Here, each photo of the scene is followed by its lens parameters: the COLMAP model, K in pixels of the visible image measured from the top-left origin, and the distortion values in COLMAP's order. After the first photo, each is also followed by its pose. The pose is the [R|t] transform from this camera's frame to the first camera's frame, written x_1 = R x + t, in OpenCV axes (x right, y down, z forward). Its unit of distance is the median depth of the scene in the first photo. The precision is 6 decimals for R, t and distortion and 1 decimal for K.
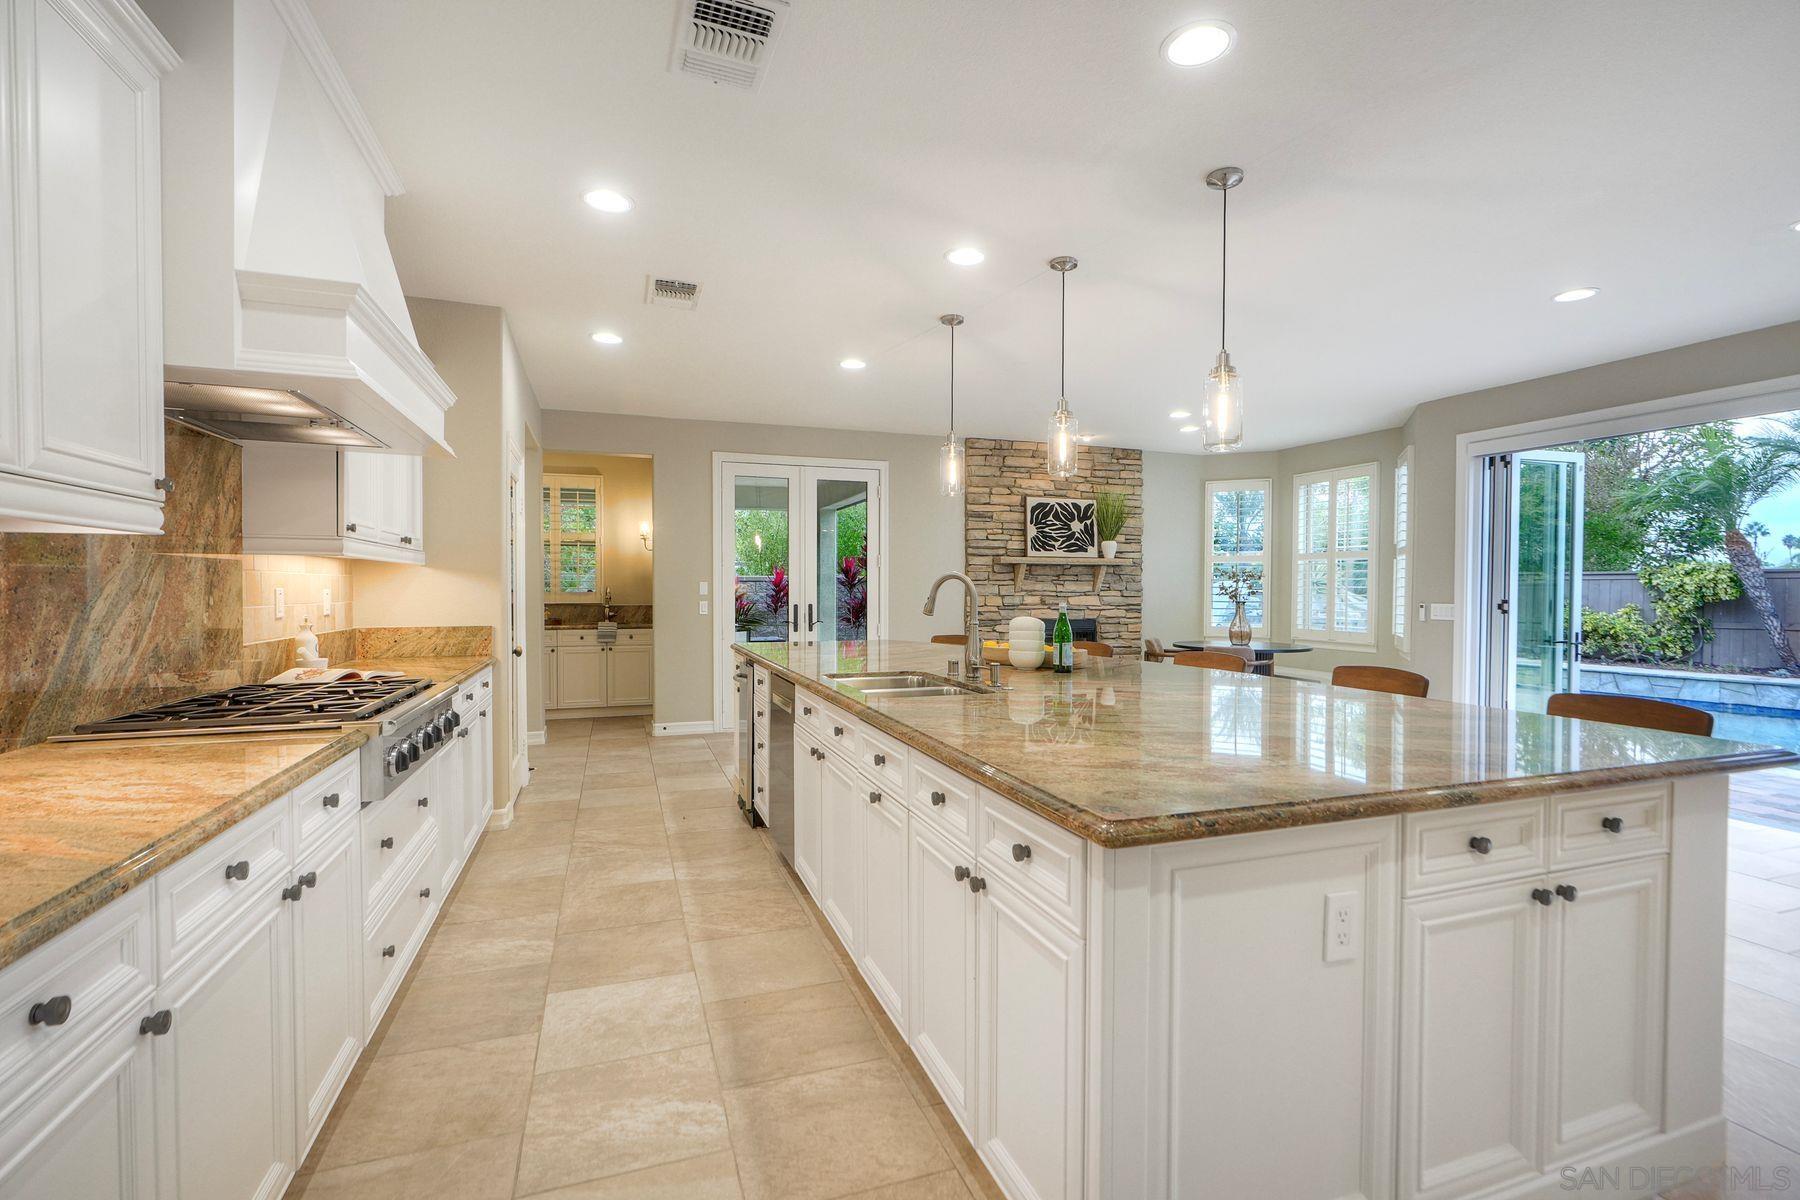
lens RADIAL K [[825.1, 0, 895.3], [0, 825.1, 598.9], [0, 0, 1]] dist [-0.008083, 0.005888]
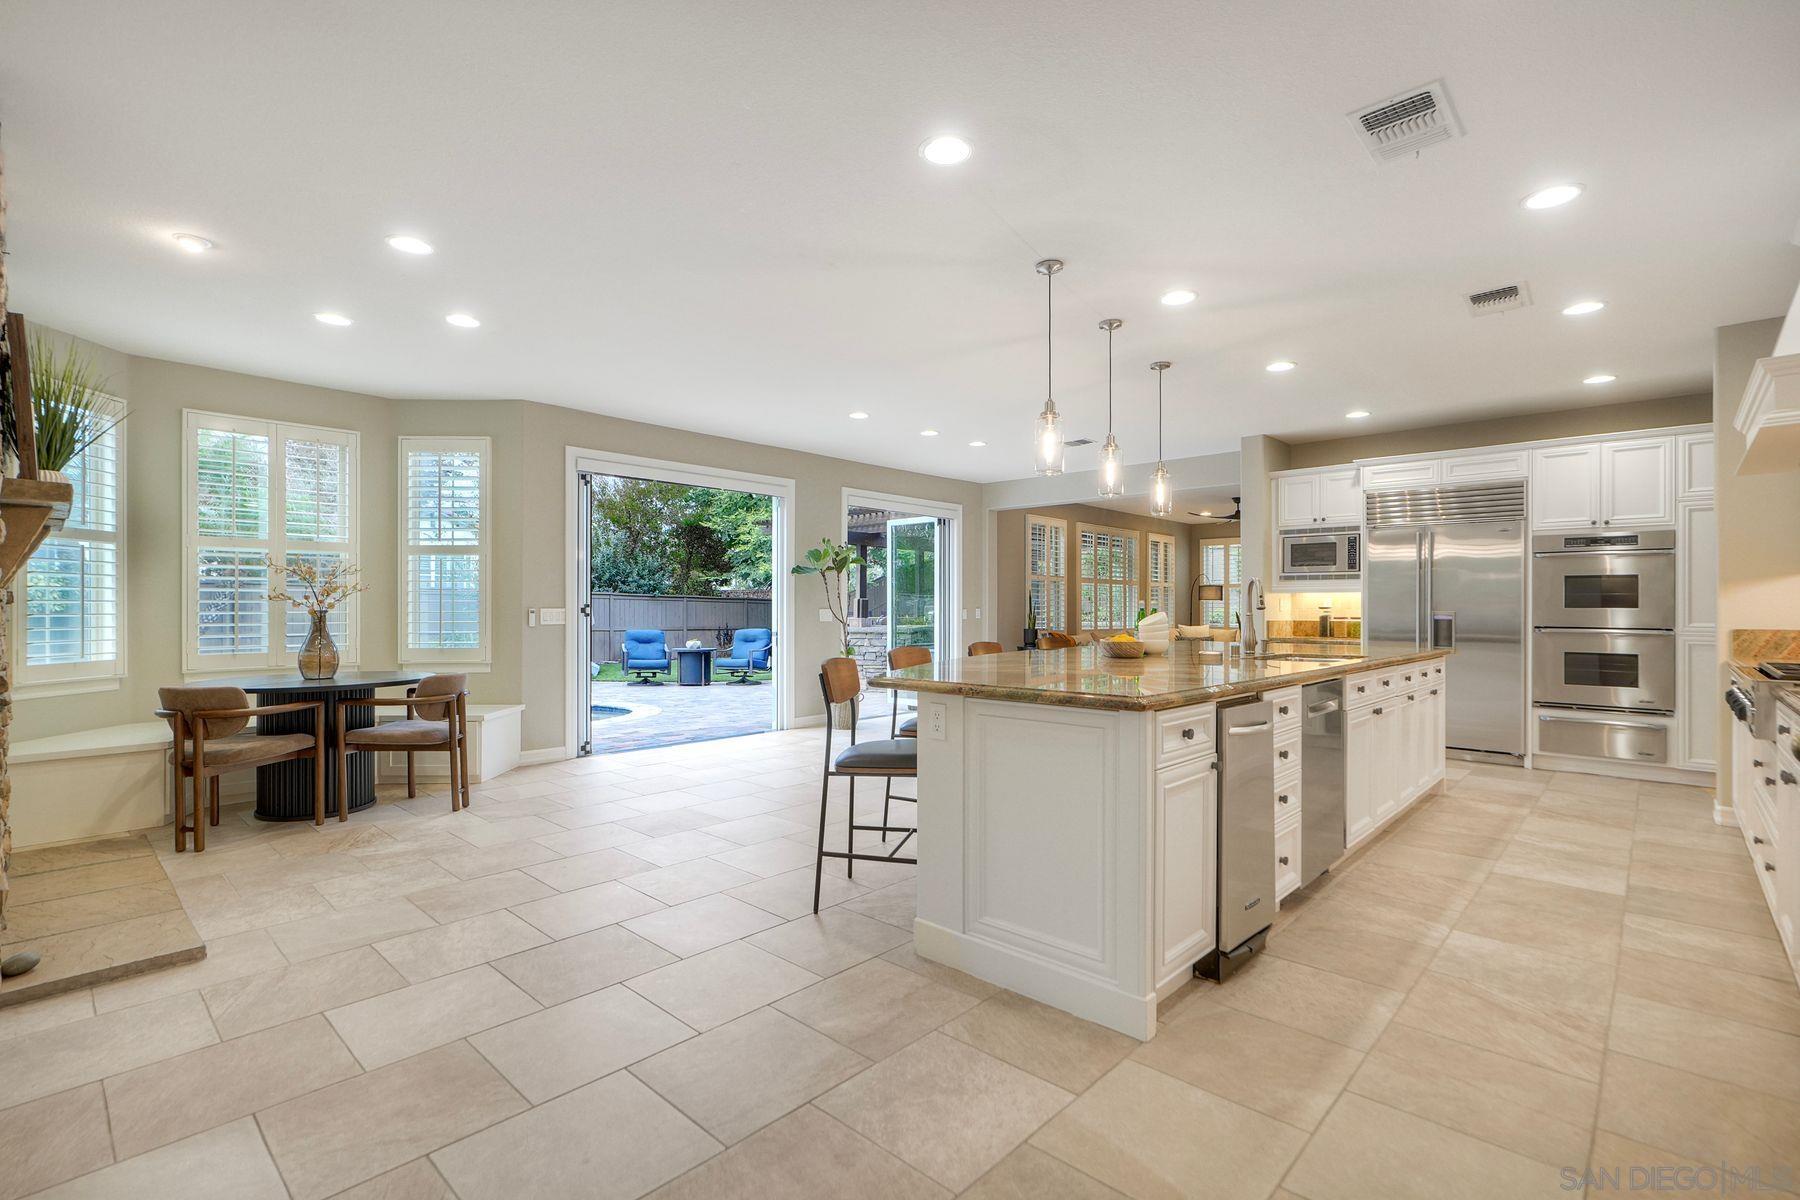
lens RADIAL K [[825.1, 0, 906.3], [0, 825.1, 599.4], [0, 0, 1]] dist [-0.008083, 0.005888]
pose [[-0.477200, 0.003761, 0.878787, -0.356219], [0.010056, 0.999949, 0.001181, -0.001358], [-0.878737, 0.009400, -0.477214, 0.908436]]
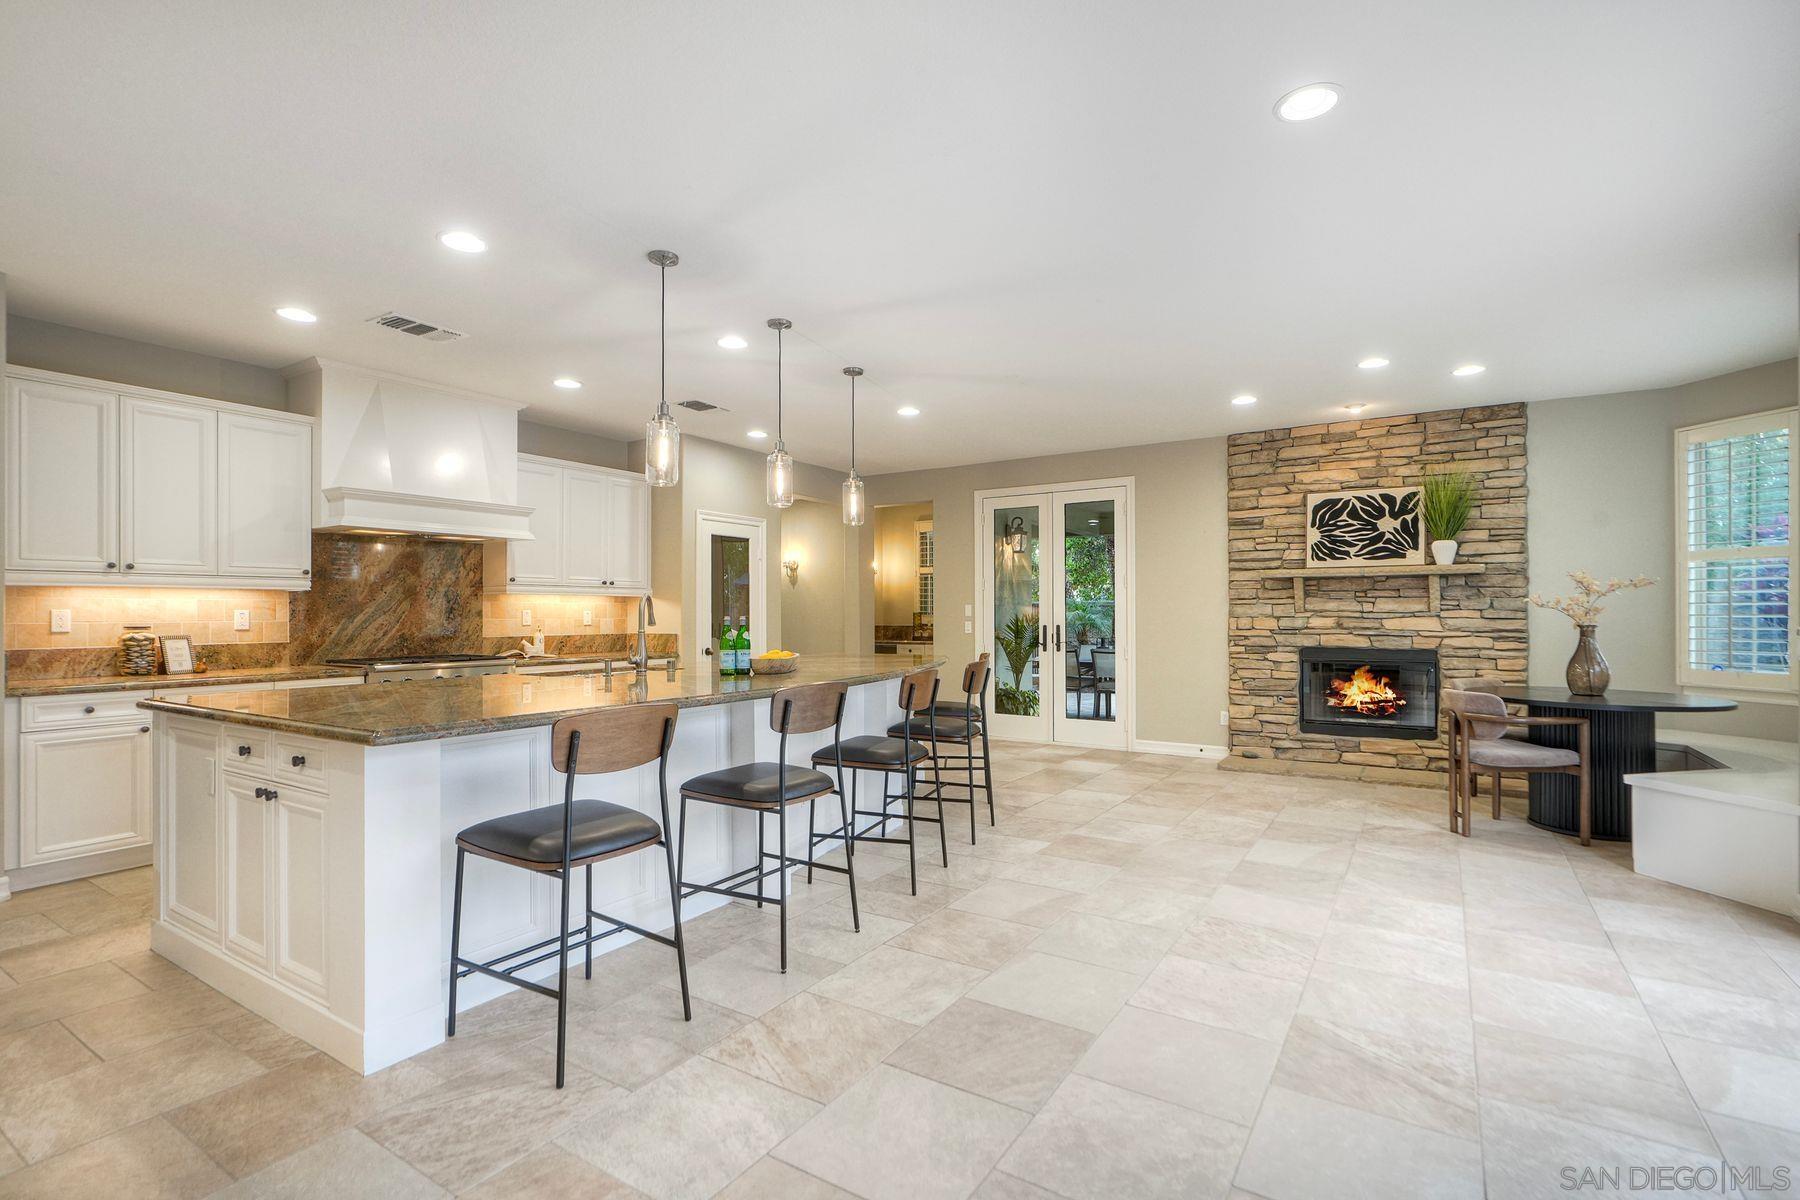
lens RADIAL K [[825.1, 0, 897.5], [0, 825.1, 601.4], [0, 0, 1]] dist [-0.008083, 0.005888]
pose [[0.611132, -0.015927, -0.791369, 0.590322], [-0.006703, 0.999658, -0.025295, 0.004045], [0.791501, 0.020763, 0.610815, 0.211020]]
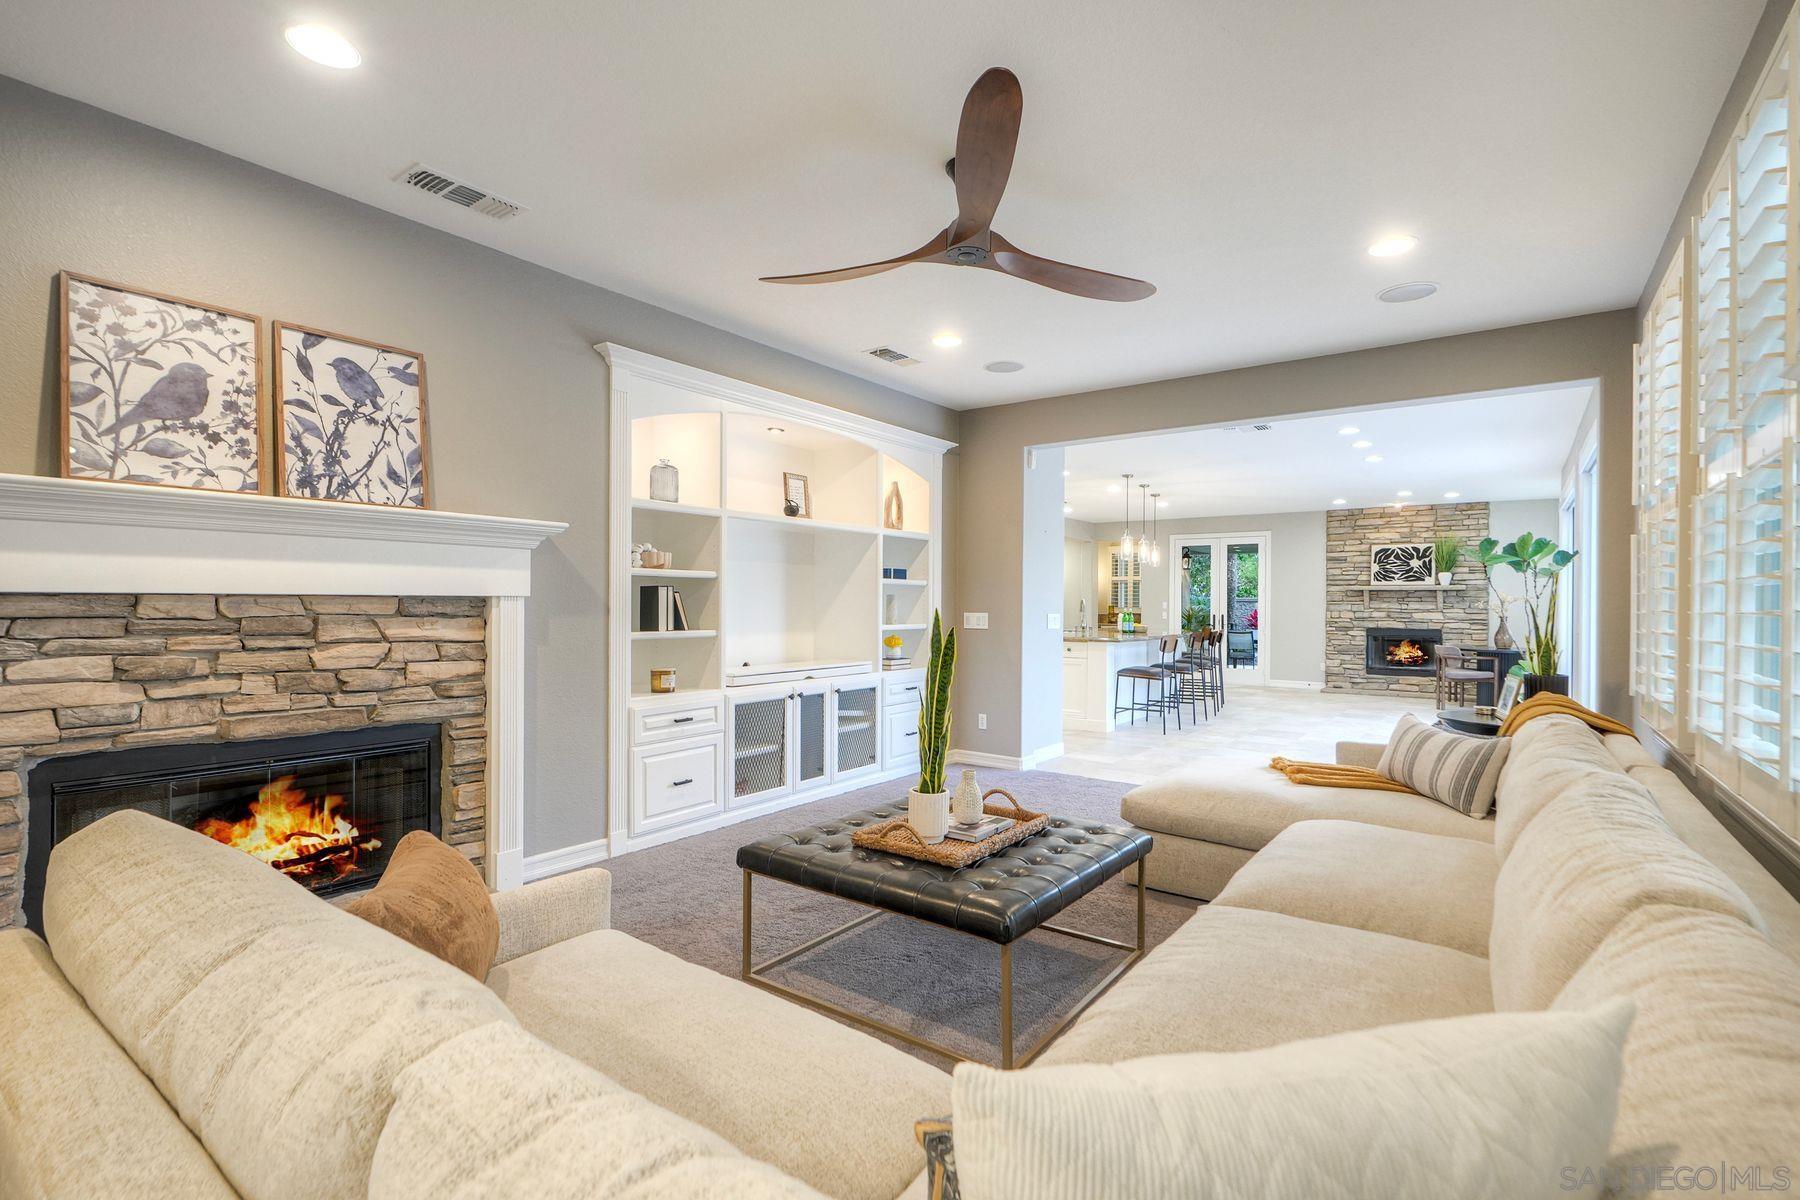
lens RADIAL K [[825.1, 0, 891.1], [0, 825.1, 598.0], [0, 0, 1]] dist [-0.008083, 0.005888]
pose [[0.548314, -0.004261, -0.836262, 0.997211], [-0.015440, 0.999765, -0.015218, 0.008201], [0.836130, 0.021256, 0.548119, -0.580512]]
